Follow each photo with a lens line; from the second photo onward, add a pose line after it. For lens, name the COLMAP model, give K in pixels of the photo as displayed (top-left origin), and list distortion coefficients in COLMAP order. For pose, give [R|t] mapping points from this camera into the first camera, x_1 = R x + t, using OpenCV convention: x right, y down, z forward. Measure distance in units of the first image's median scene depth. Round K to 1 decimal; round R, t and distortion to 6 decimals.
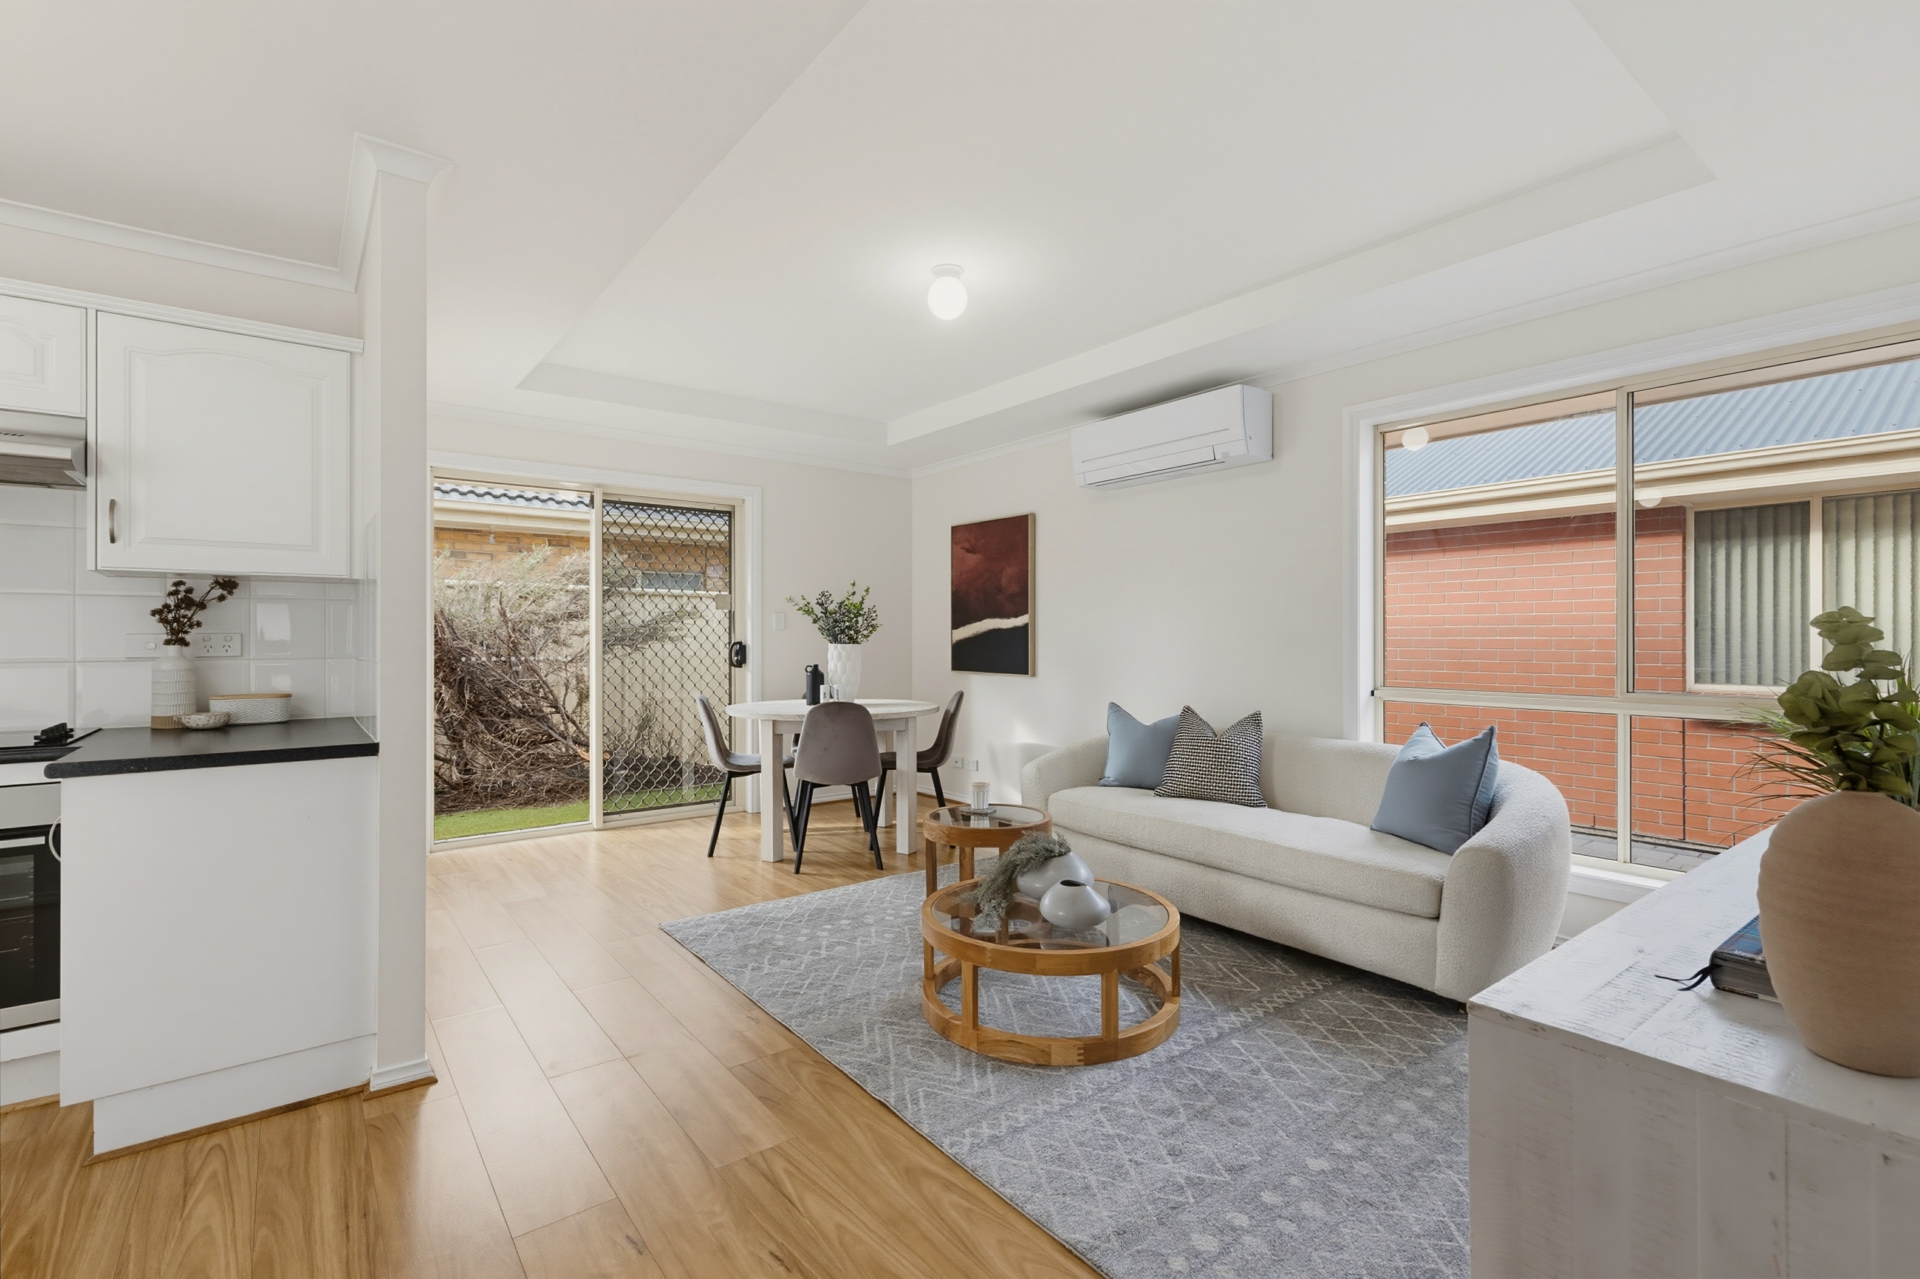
lens RADIAL K [[875.7, 0, 949.6], [0, 875.7, 629.8], [0, 0, 1]] dist [0.003310, 0.000155]
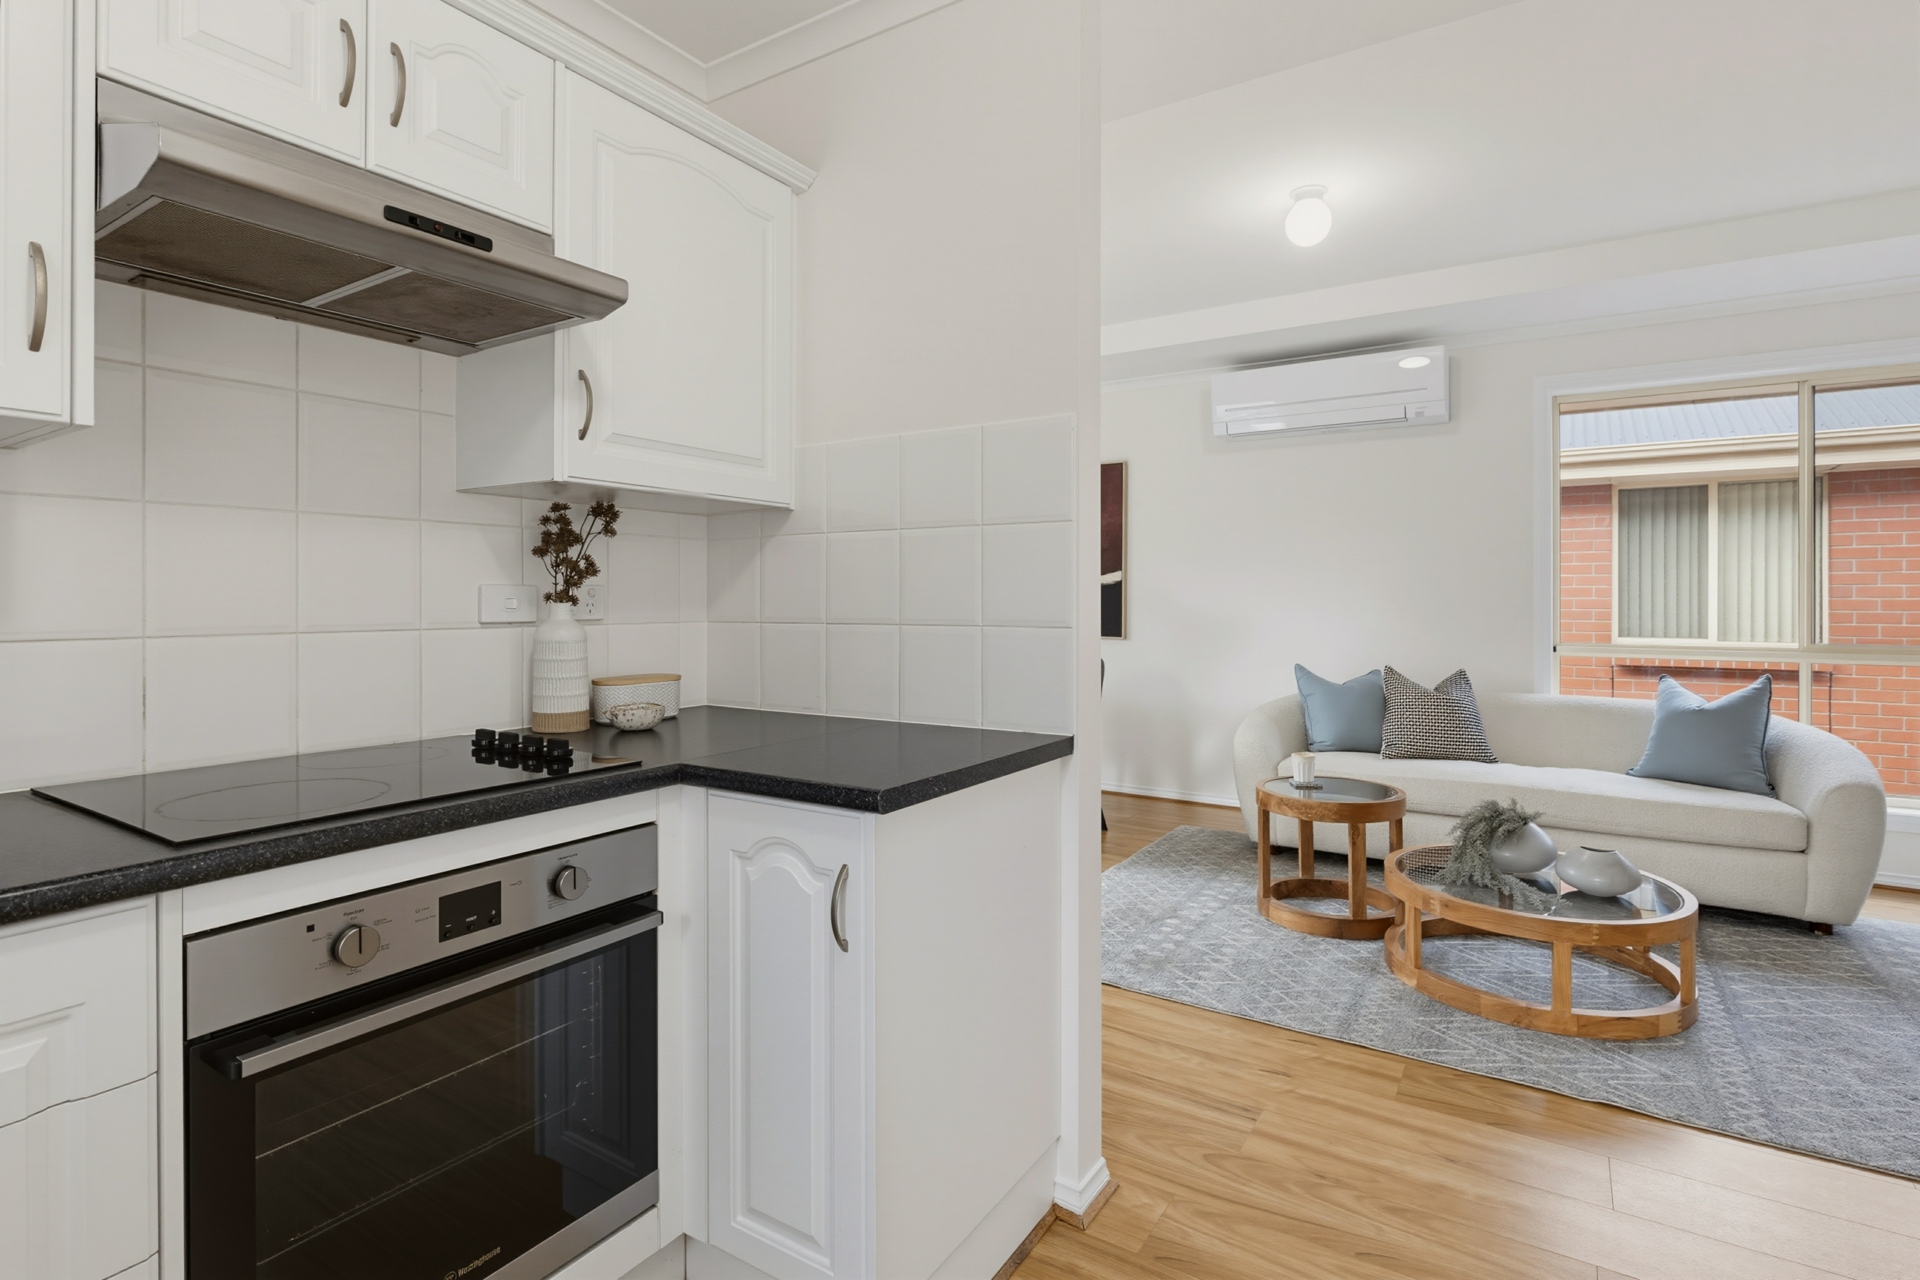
lens RADIAL K [[947.7, 0, 948.4], [0, 947.7, 596.4], [0, 0, 1]] dist [-0.004850, -0.000725]
pose [[0.941984, 0.001815, 0.335653, -0.644175], [-0.003965, 0.999976, 0.005722, 0.005493], [-0.335635, -0.006721, 0.941968, 0.189197]]
